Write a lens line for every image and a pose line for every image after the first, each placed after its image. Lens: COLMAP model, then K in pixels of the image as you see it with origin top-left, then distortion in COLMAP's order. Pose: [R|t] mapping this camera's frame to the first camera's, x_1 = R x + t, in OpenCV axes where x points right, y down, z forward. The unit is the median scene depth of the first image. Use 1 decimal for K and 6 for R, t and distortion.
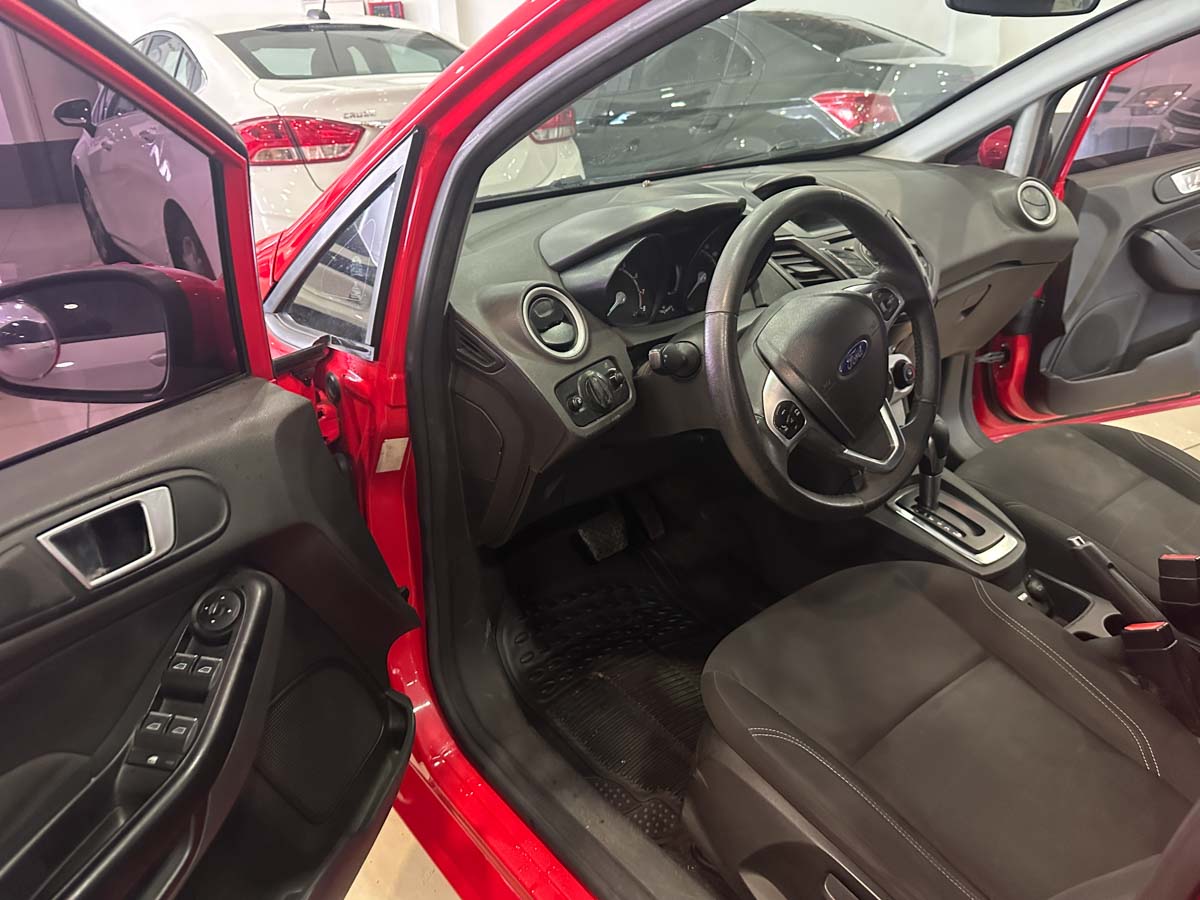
lens RADIAL K [[848.1, 0, 600.0], [0, 848.1, 450.0], [0, 0, 1]] dist [0.127435, -0.178981]
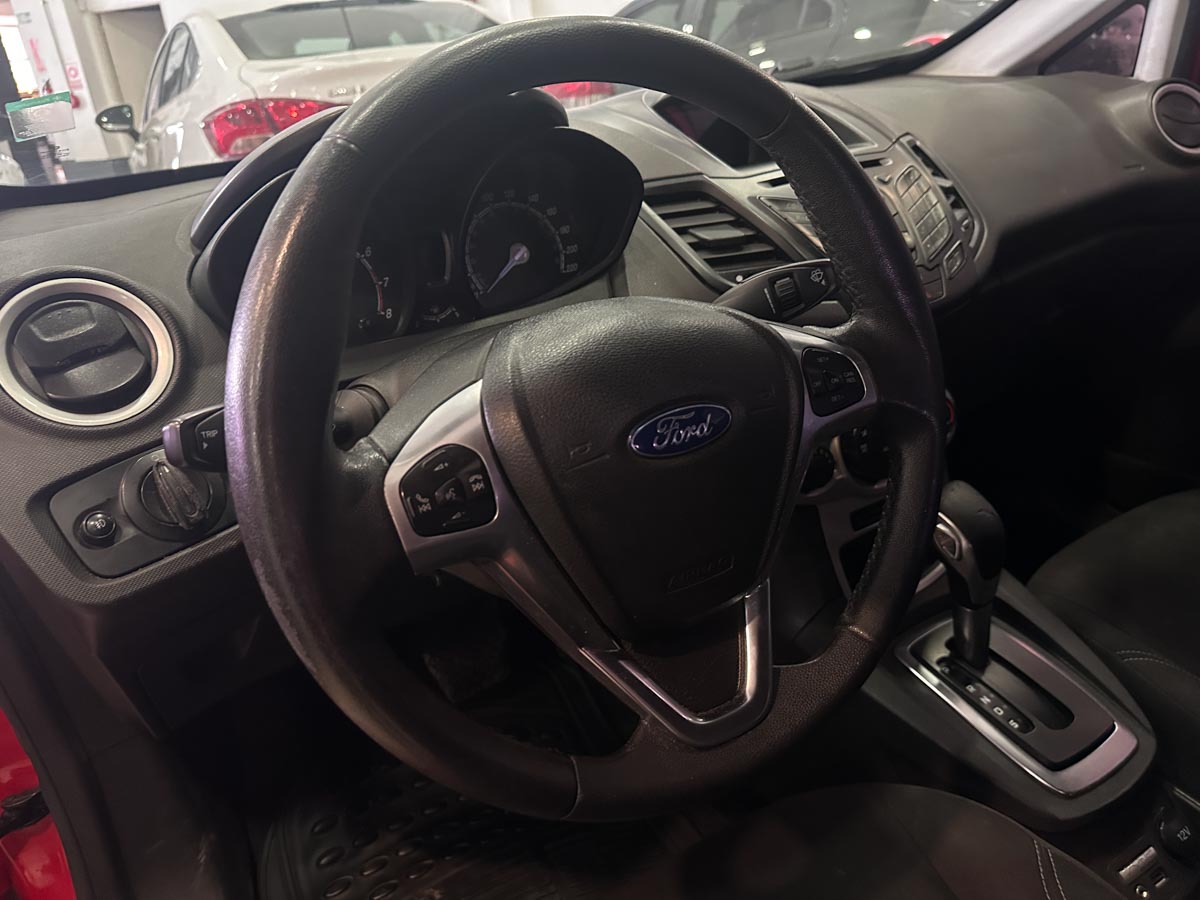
lens RADIAL K [[848.7, 0, 600.0], [0, 848.7, 450.0], [0, 0, 1]] dist [0.003912, -0.003150]
pose [[0.988456, -0.004074, -0.151456, 0.214047], [0.005374, 0.999952, 0.008172, -0.068893], [0.151415, -0.008892, 0.988430, 0.397874]]
